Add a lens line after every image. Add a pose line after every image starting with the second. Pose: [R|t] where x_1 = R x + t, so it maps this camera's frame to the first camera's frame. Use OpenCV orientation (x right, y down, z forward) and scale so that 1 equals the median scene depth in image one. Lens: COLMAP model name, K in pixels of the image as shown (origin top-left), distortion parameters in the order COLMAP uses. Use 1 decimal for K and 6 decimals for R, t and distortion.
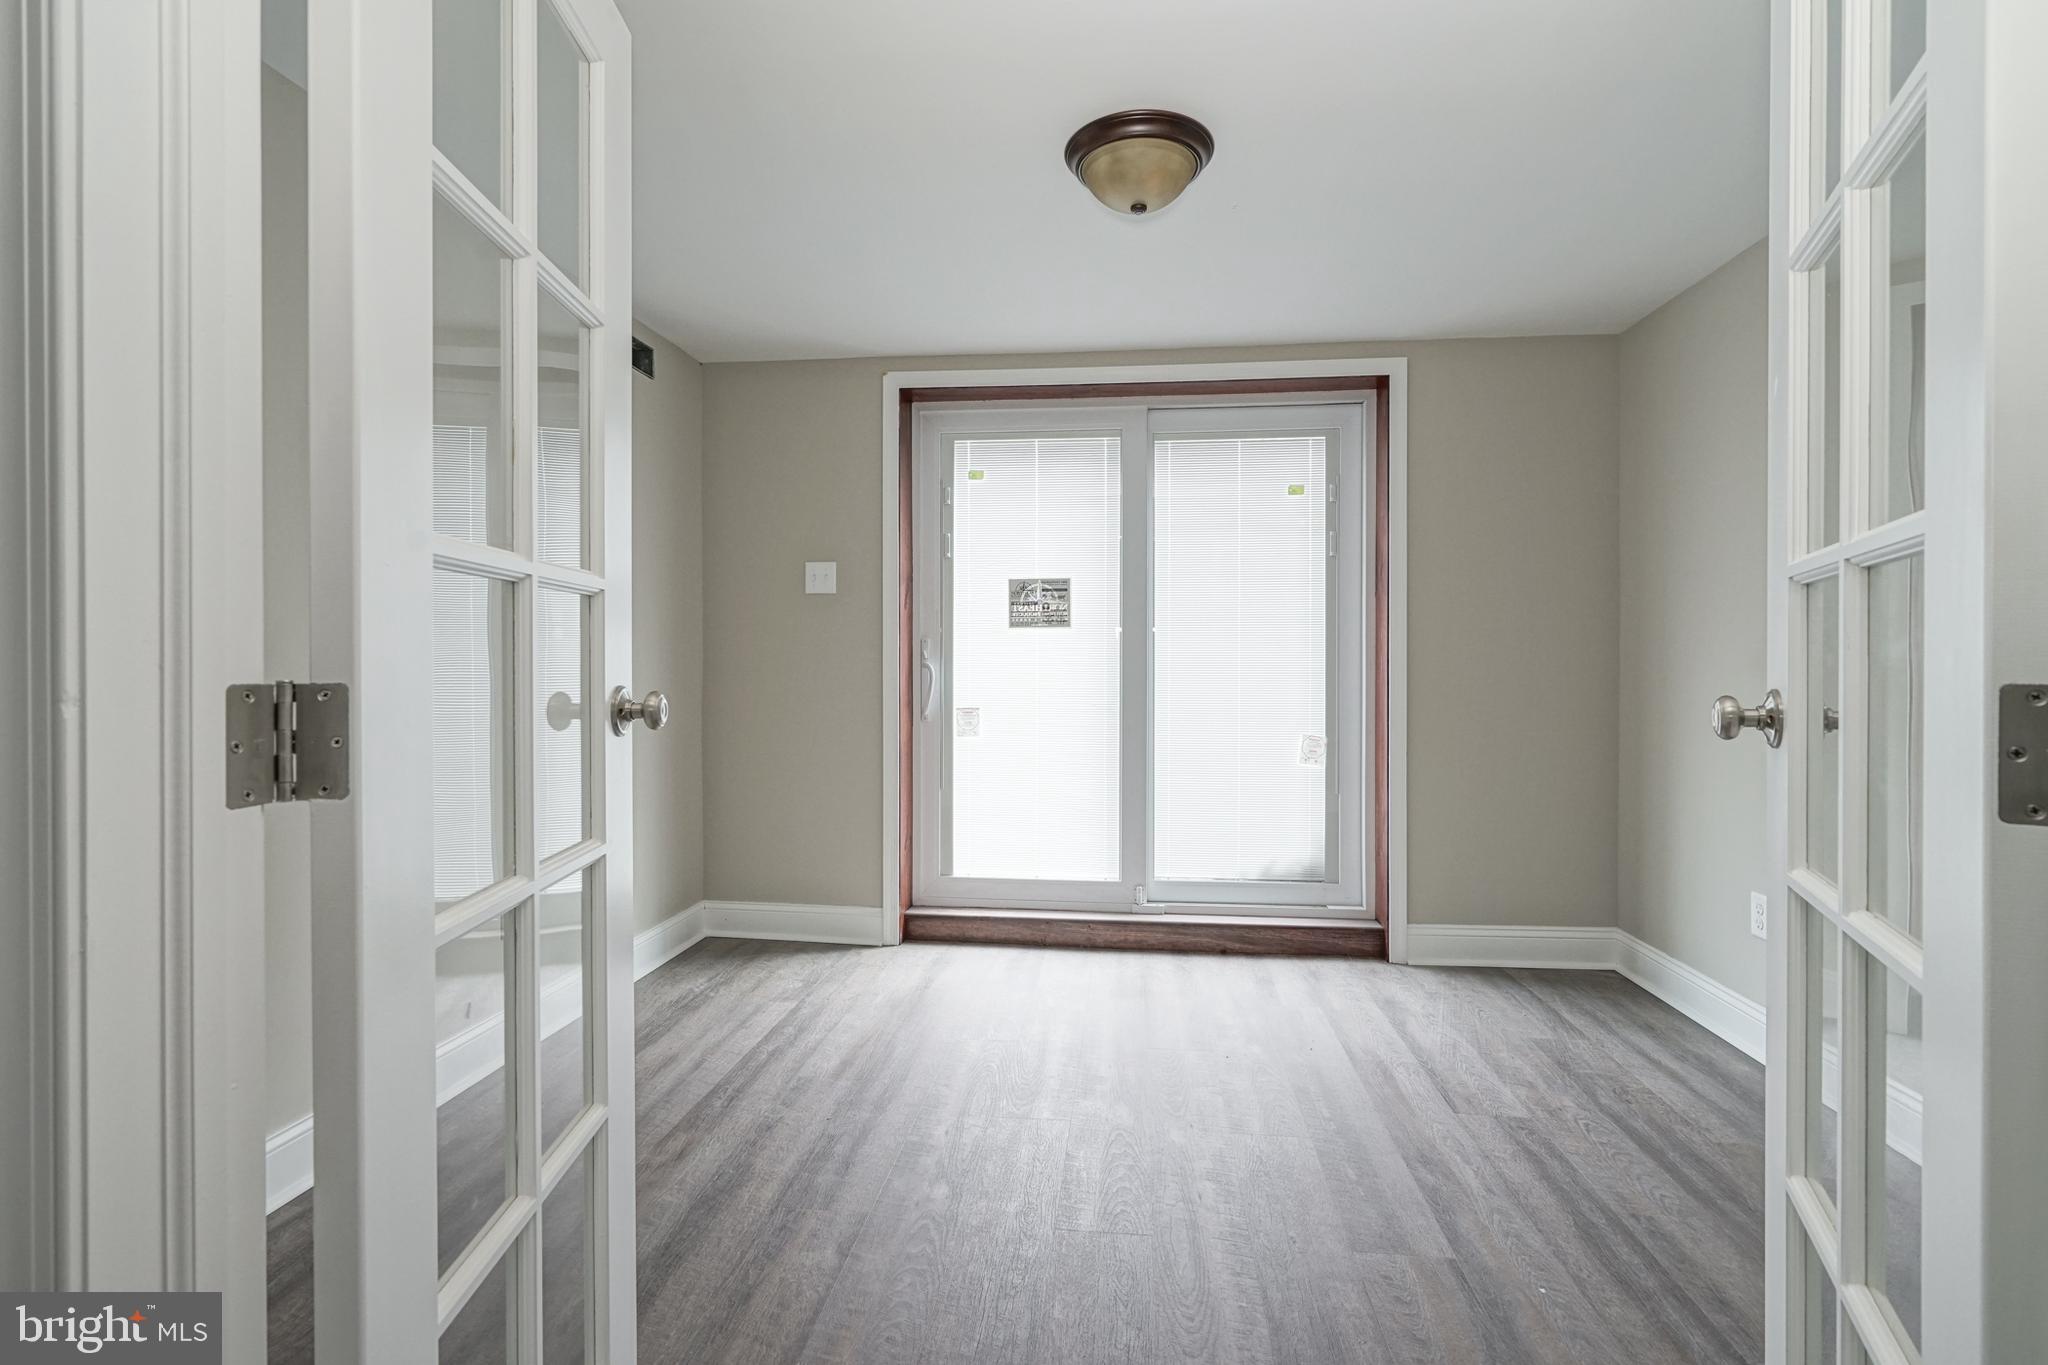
lens RADIAL K [[929.3, 0, 1017.5], [0, 929.3, 677.7], [0, 0, 1]] dist [-0.001999, 0.001151]
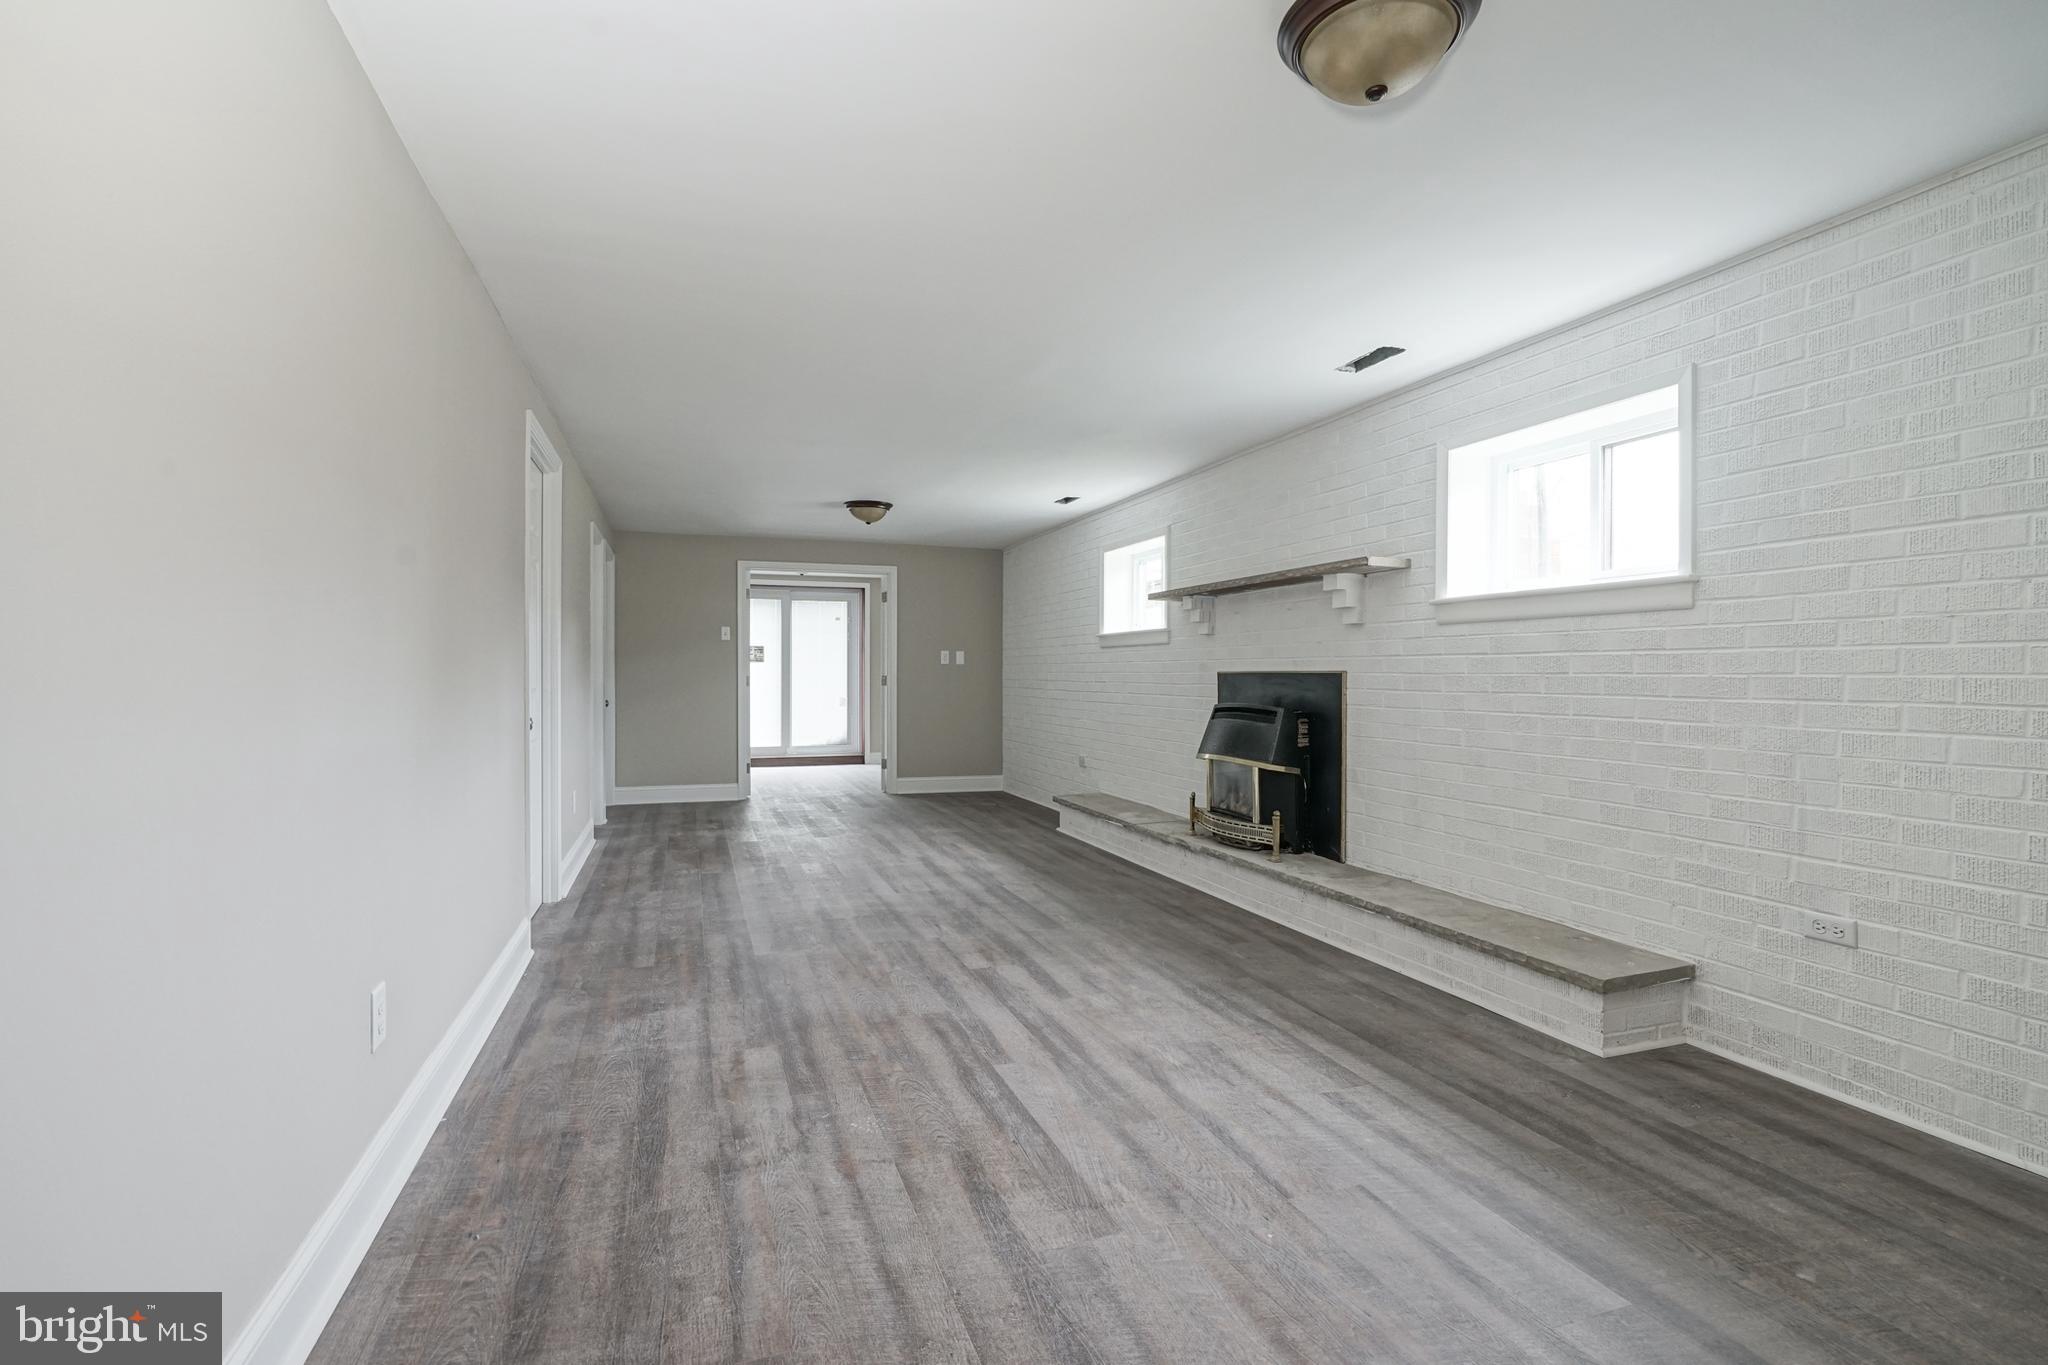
lens RADIAL K [[923.2, 0, 1011.3], [0, 923.2, 679.1], [0, 0, 1]] dist [-0.001086, 0.000181]
pose [[0.898075, 0.000503, 0.439843, -0.538586], [0.000659, 0.999997, -0.002488, 0.007643], [-0.439843, 0.002524, 0.898071, -2.033745]]
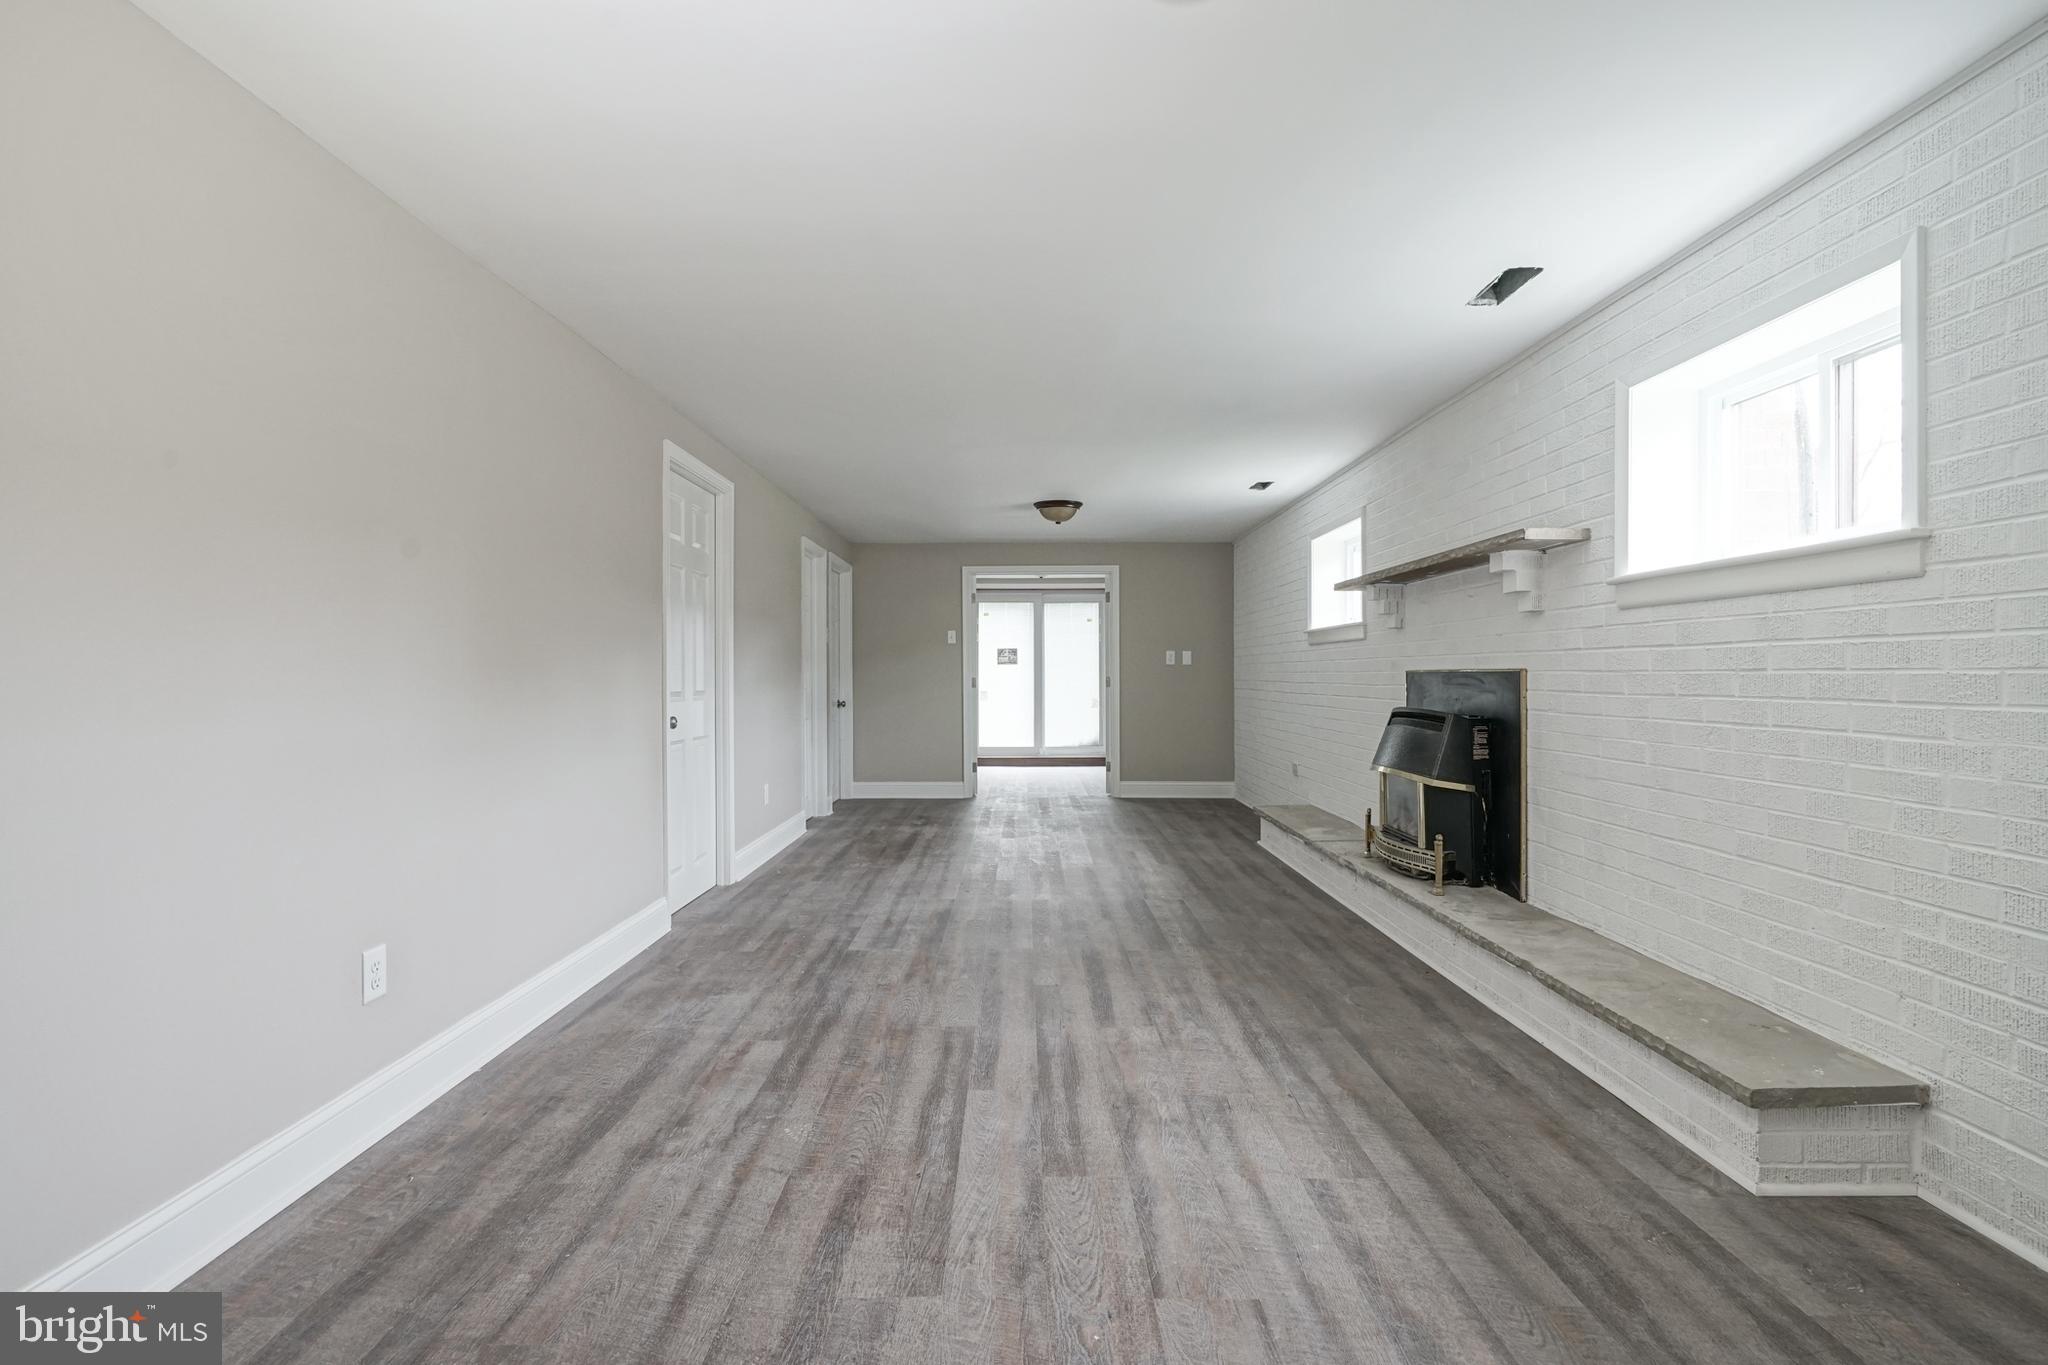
lens RADIAL K [[929.3, 0, 1017.5], [0, 929.3, 677.7], [0, 0, 1]] dist [-0.001999, 0.001151]
pose [[0.992330, -0.003208, 0.123573, -0.324659], [0.003943, 0.999976, -0.005703, 0.007561], [-0.123551, 0.006146, 0.992319, -2.060649]]
